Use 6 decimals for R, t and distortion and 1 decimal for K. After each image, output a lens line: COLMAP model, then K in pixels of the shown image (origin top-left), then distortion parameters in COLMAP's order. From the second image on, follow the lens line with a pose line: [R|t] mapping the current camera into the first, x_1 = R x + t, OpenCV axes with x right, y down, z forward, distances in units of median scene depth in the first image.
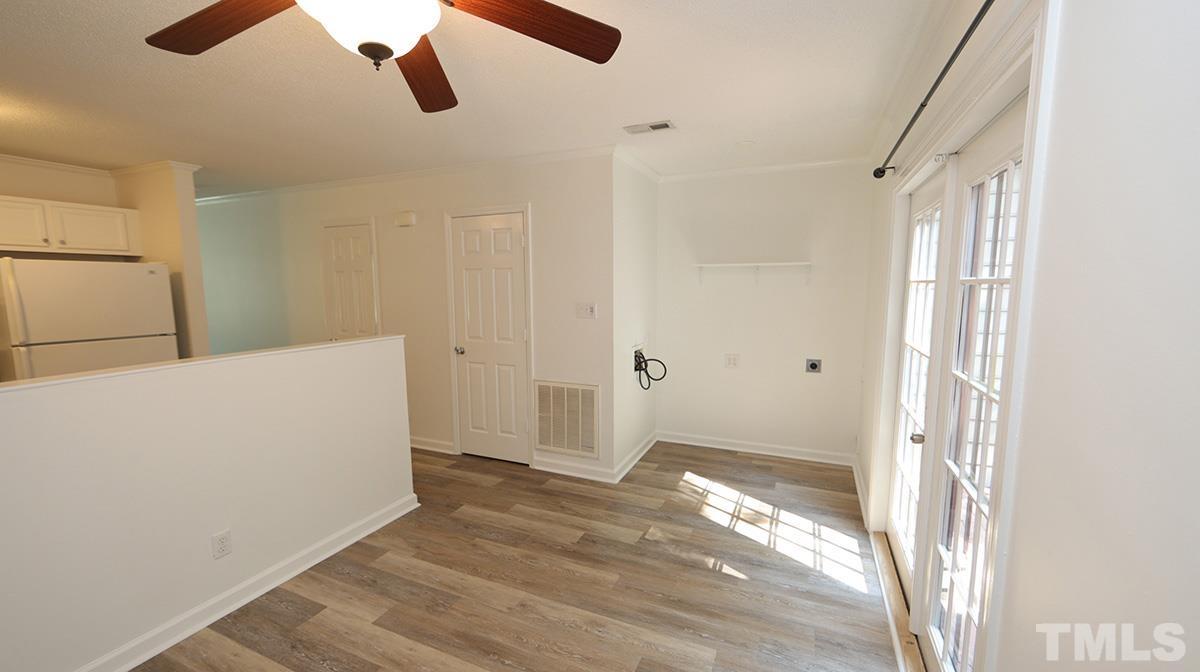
lens RADIAL K [[469.5, 0, 596.9], [0, 469.5, 335.6], [0, 0, 1]] dist [0.005630, -0.000037]
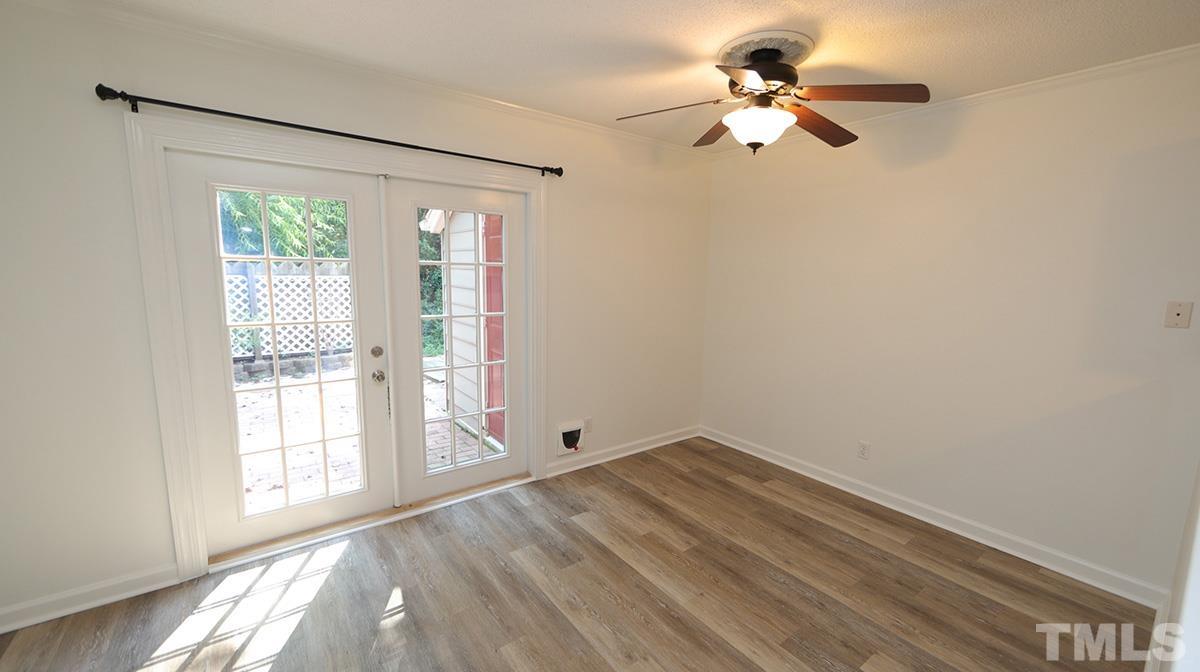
lens RADIAL K [[469.5, 0, 598.5], [0, 469.5, 338.1], [0, 0, 1]] dist [0.005630, -0.000037]
pose [[-0.872403, -0.088110, 0.480780, -0.460245], [0.034655, 0.969993, 0.240650, -0.178137], [-0.487557, 0.226605, -0.843172, 1.601122]]
